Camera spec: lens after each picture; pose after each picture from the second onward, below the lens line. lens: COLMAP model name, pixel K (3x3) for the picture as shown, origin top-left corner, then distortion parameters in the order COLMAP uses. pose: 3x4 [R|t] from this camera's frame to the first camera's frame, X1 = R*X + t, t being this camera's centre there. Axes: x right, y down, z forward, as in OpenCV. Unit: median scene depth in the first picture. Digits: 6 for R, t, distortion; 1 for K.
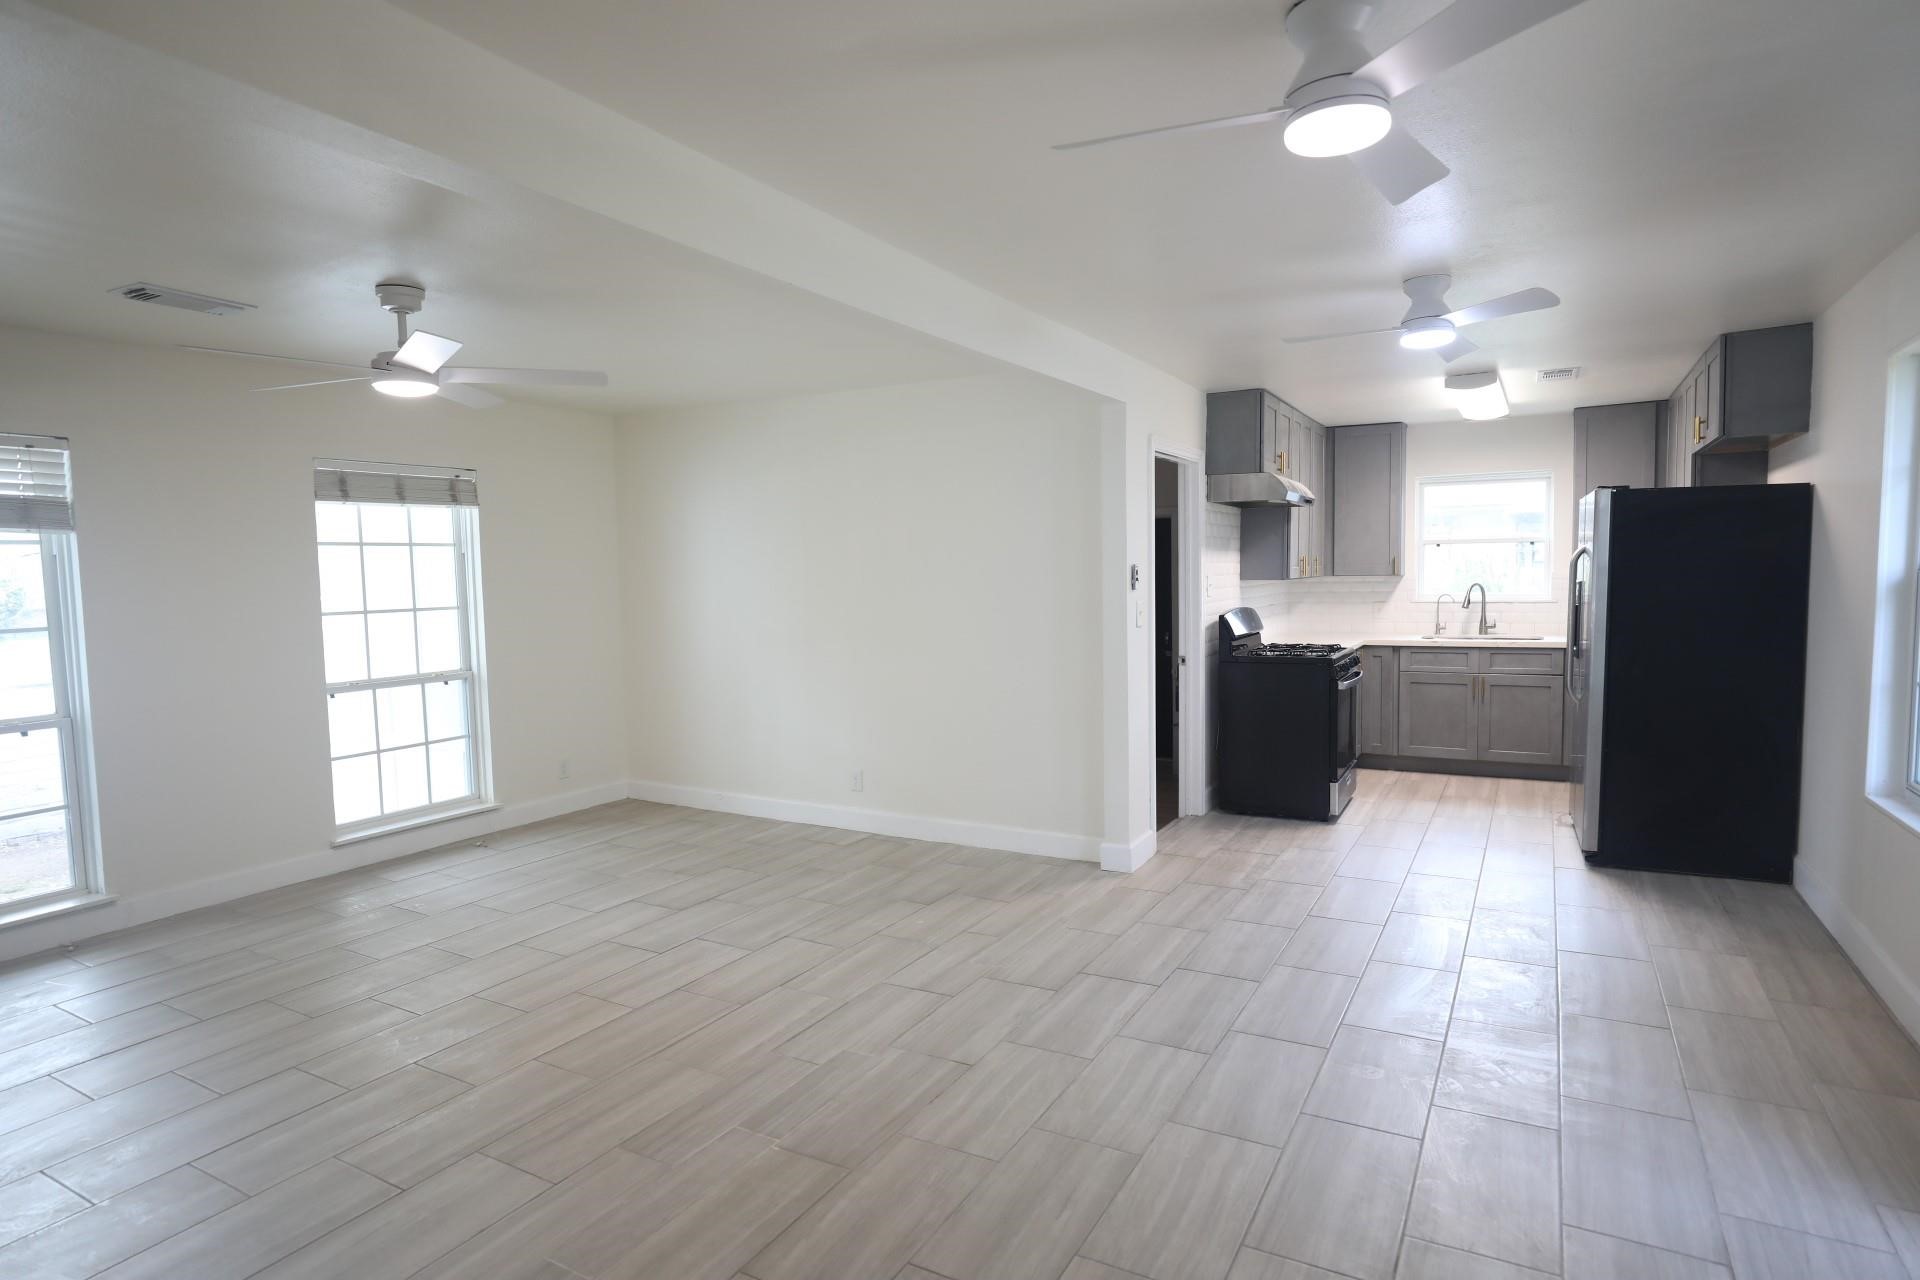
lens RADIAL K [[1038.9, 0, 960.0], [0, 1038.9, 640.0], [0, 0, 1]] dist [-0.019342, -0.000168]
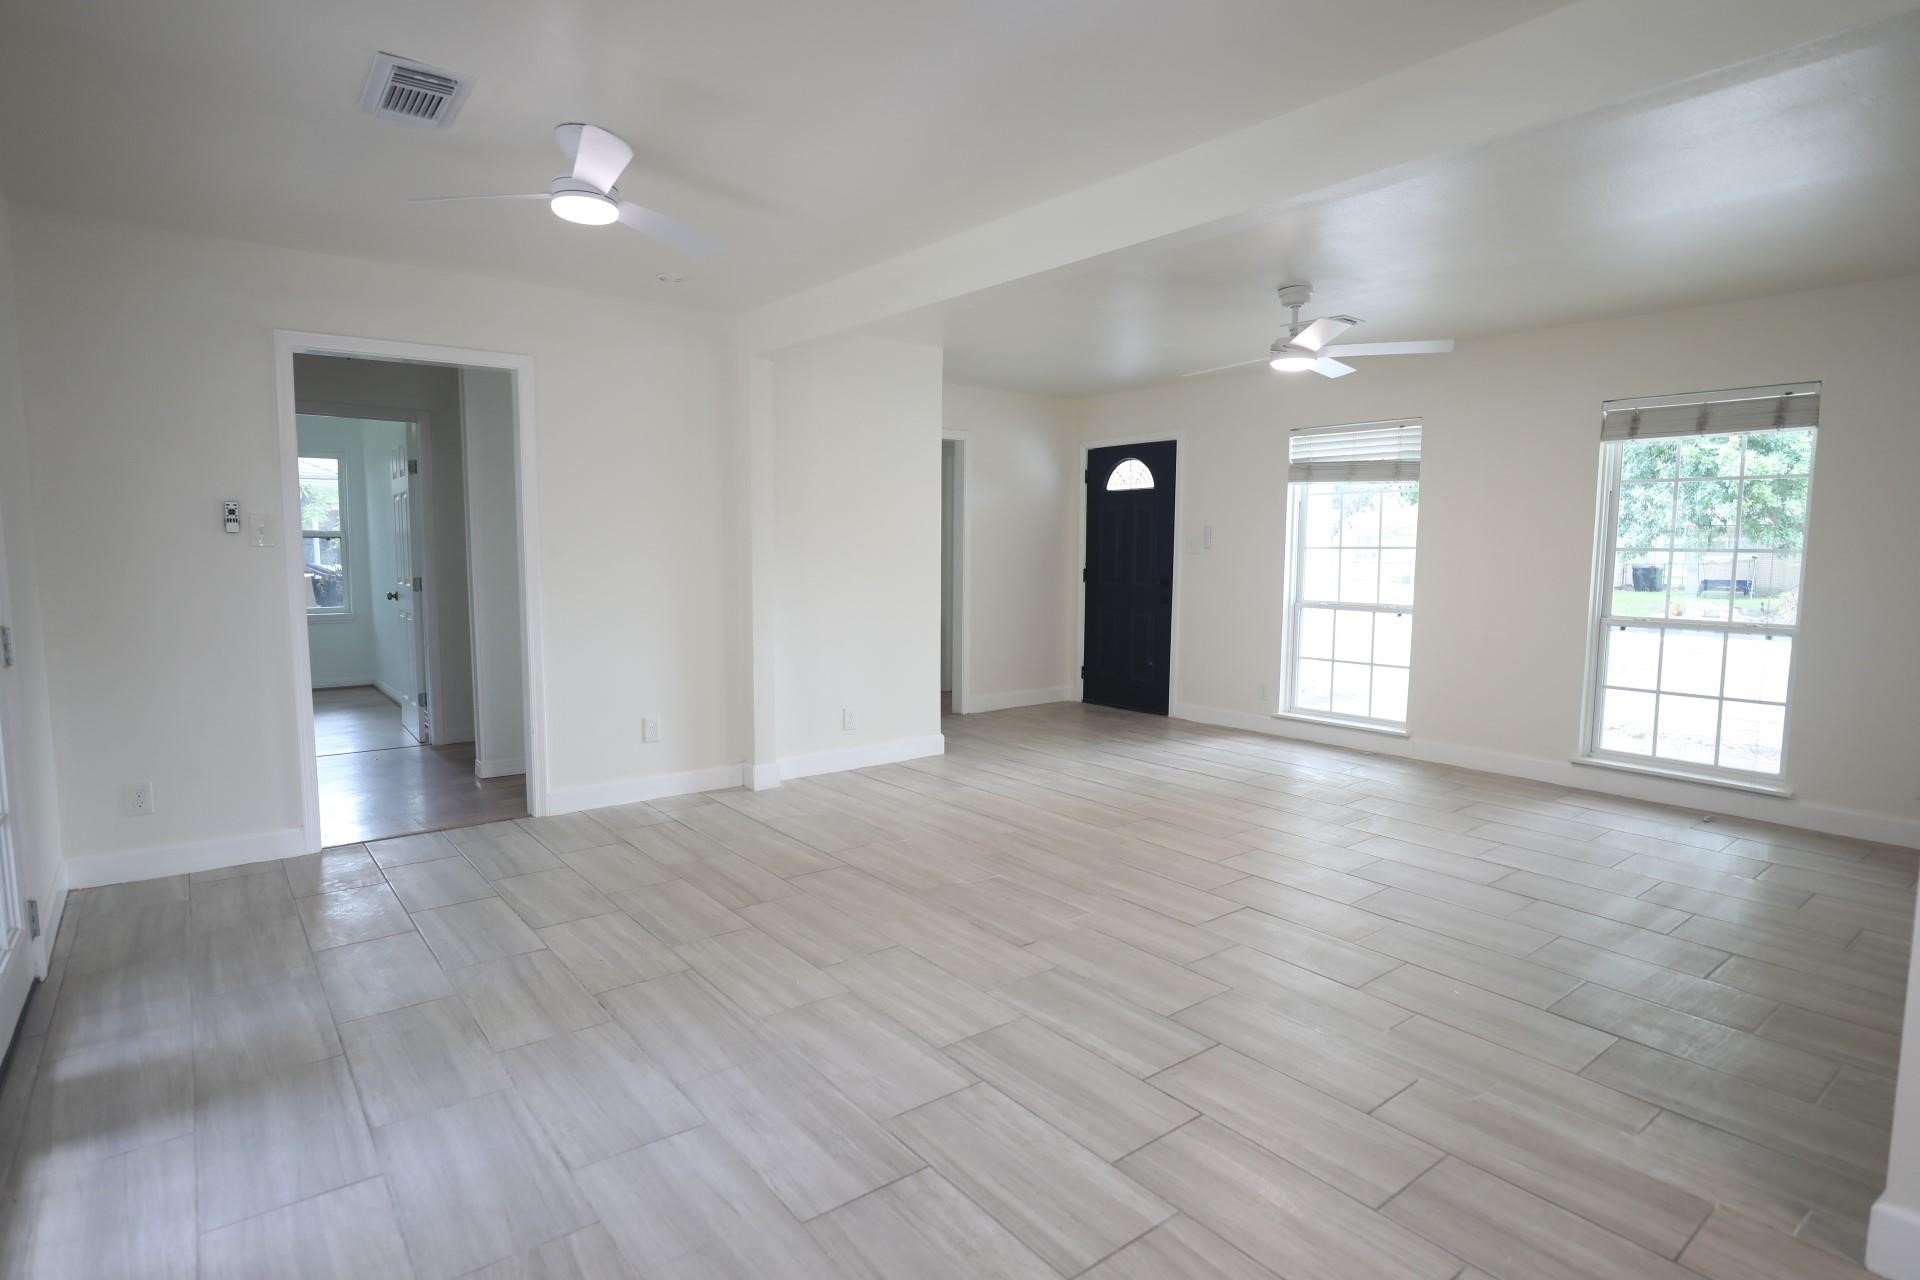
lens RADIAL K [[996.5, 0, 960.0], [0, 996.5, 640.0], [0, 0, 1]] dist [-0.037132, -0.000036]
pose [[-0.383620, 0.103571, -0.917665, 0.716355], [-0.065500, 0.988137, 0.138907, -0.035628], [0.921165, 0.113395, -0.372285, 0.966207]]
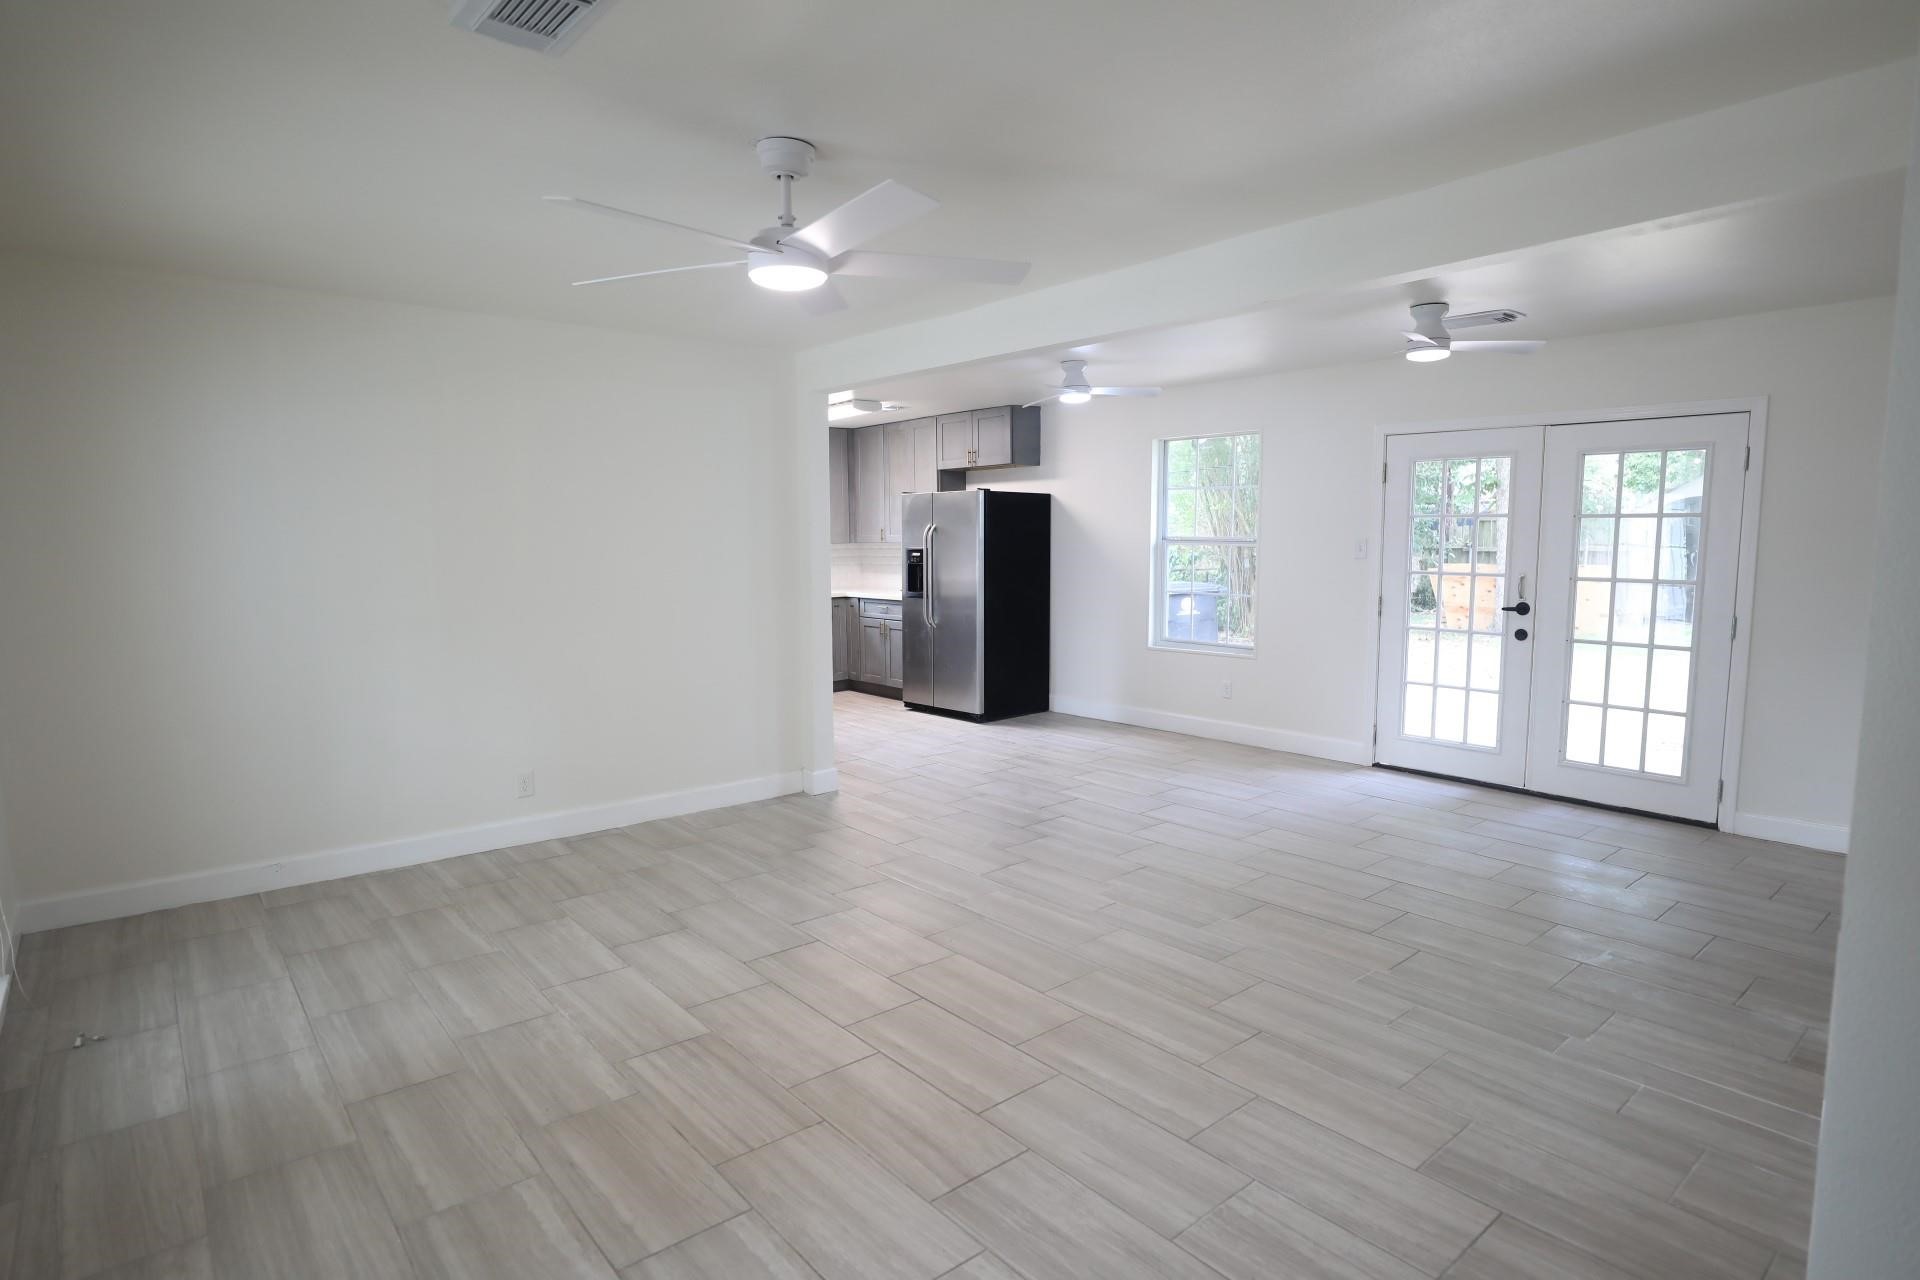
lens RADIAL K [[1020.7, 0, 960.0], [0, 1020.7, 640.0], [0, 0, 1]] dist [-0.000436, -0.000014]
pose [[0.352164, -0.077556, 0.932719, -1.048405], [0.064320, 0.996210, 0.058550, -0.008397], [-0.933726, 0.039373, 0.355818, 0.536622]]
